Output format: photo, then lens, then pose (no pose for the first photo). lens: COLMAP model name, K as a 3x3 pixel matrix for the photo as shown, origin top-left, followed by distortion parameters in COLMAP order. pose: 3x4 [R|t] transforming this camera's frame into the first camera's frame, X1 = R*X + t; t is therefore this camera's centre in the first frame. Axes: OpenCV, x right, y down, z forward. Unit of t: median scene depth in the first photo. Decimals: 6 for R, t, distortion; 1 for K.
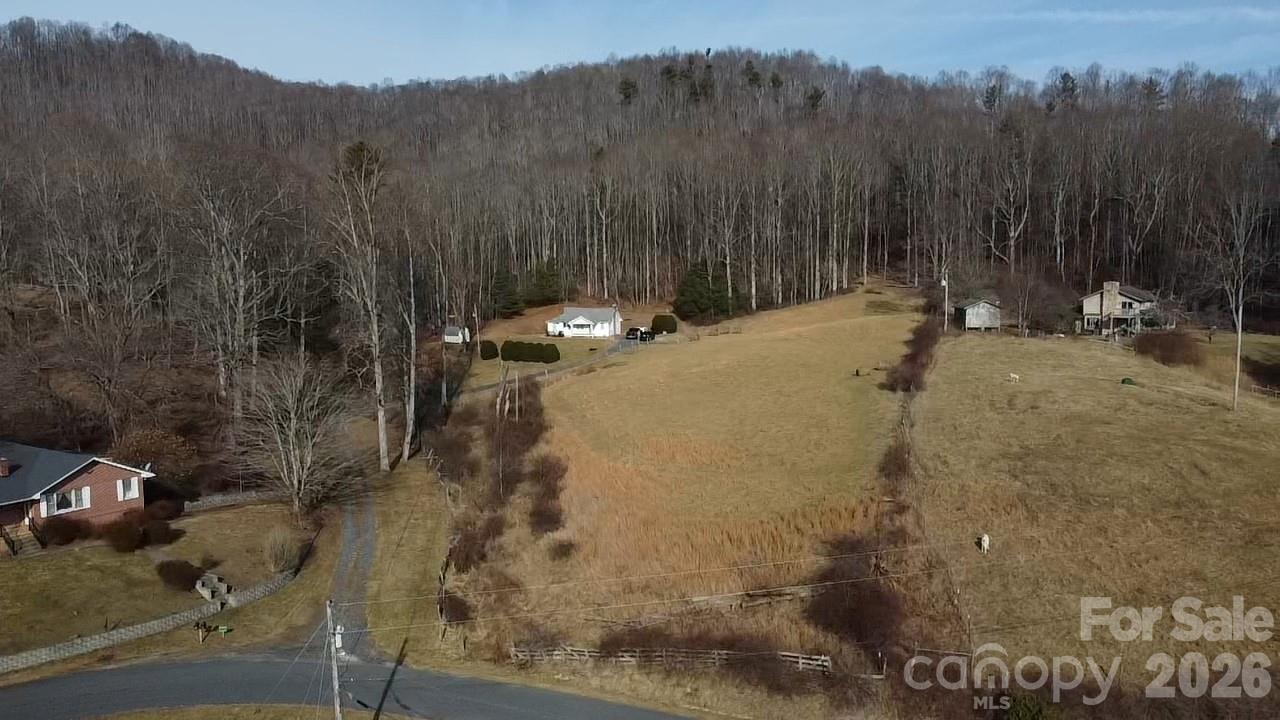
lens RADIAL K [[975.8, 0, 638.2], [0, 975.8, 356.6], [0, 0, 1]] dist [0.002459, -0.004250]
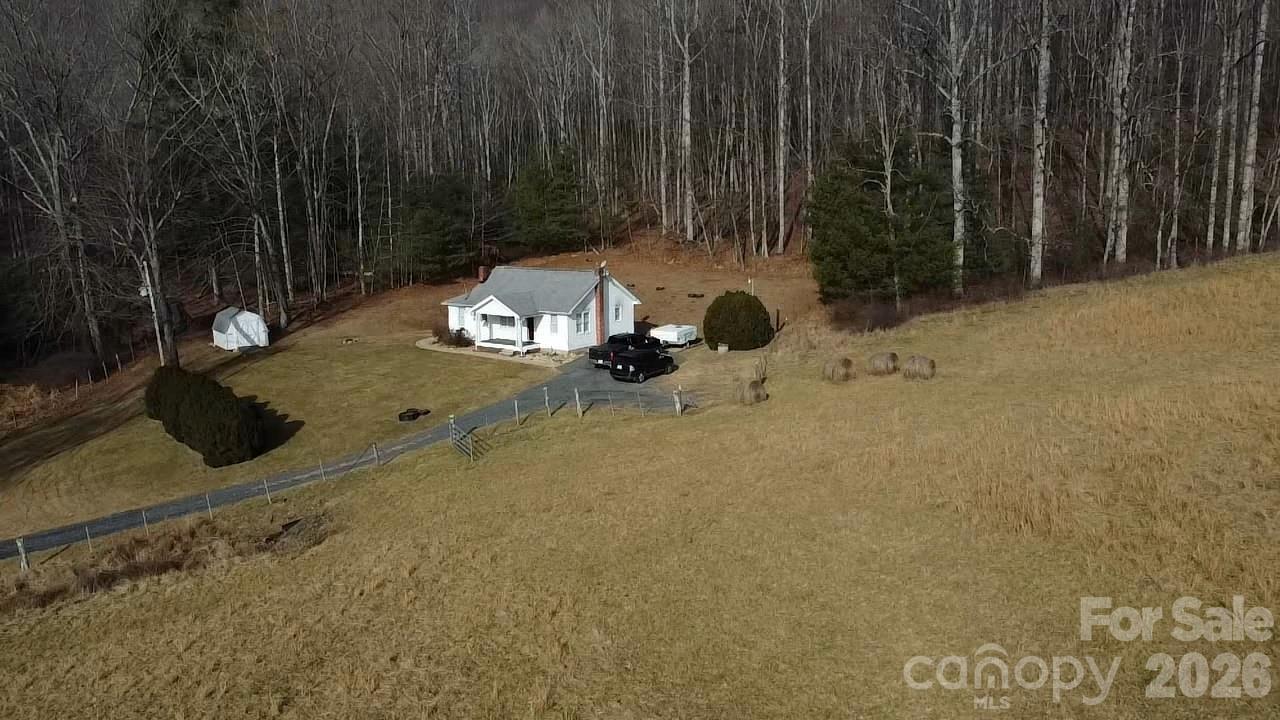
lens RADIAL K [[975.8, 0, 638.2], [0, 975.8, 356.6], [0, 0, 1]] dist [0.002459, -0.004250]
pose [[0.939409, 0.047332, -0.339514, 0.108942], [-0.025027, 0.997249, 0.069778, -0.043097], [0.341883, -0.057053, 0.938009, 0.647163]]
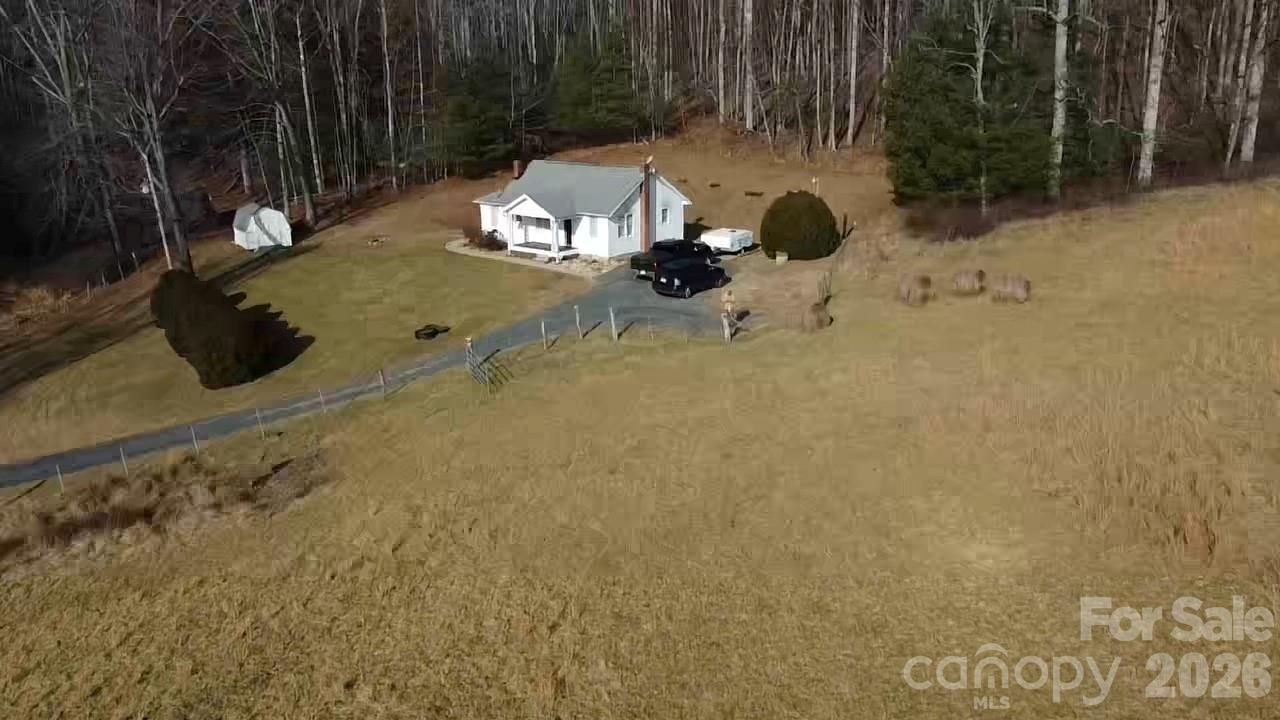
lens RADIAL K [[985.0, 0, 640.0], [0, 985.0, 360.0], [0, 0, 1]] dist [-0.006647, 0.005575]
pose [[0.917874, 0.101992, -0.383543, 0.101364], [-0.031570, 0.982115, 0.185614, -0.046833], [0.395614, -0.158262, 0.904678, 0.676691]]
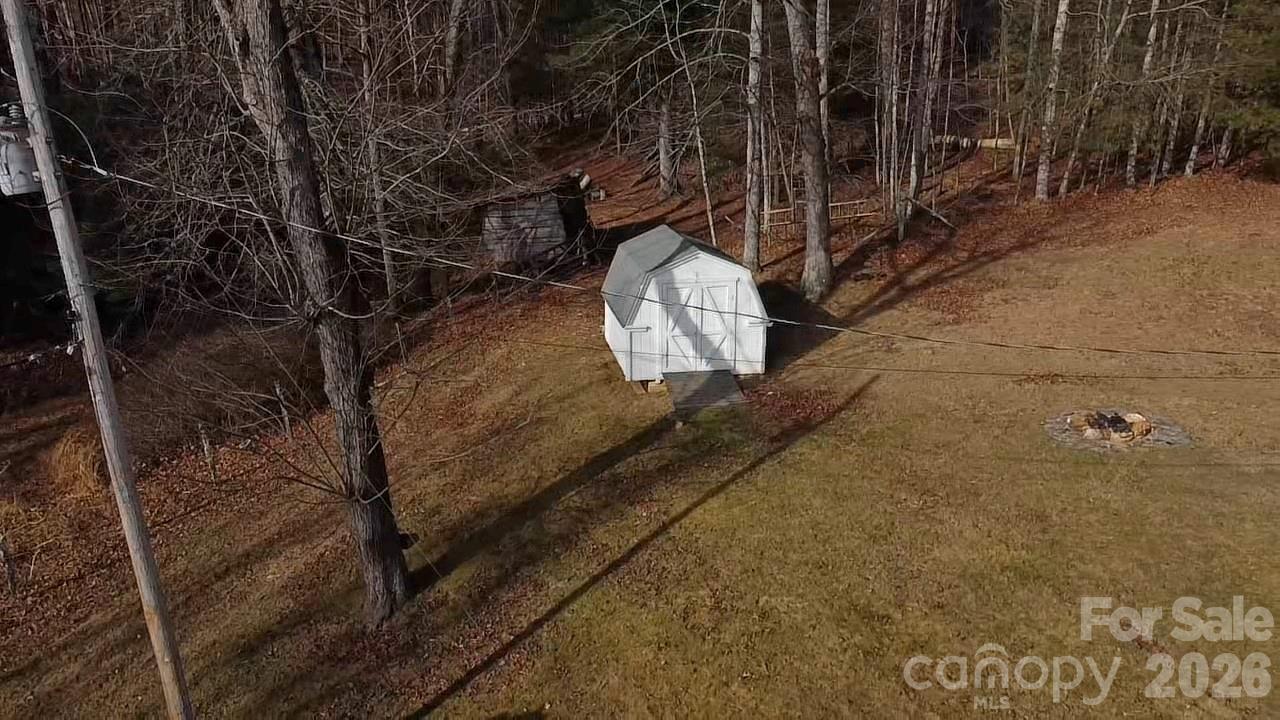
lens RADIAL K [[975.8, 0, 638.2], [0, 975.8, 356.6], [0, 0, 1]] dist [0.002459, -0.004250]
pose [[0.676291, 0.194320, -0.710542, -0.105147], [-0.058777, 0.975738, 0.210902, -0.041347], [0.734286, -0.100868, 0.671304, 0.890454]]
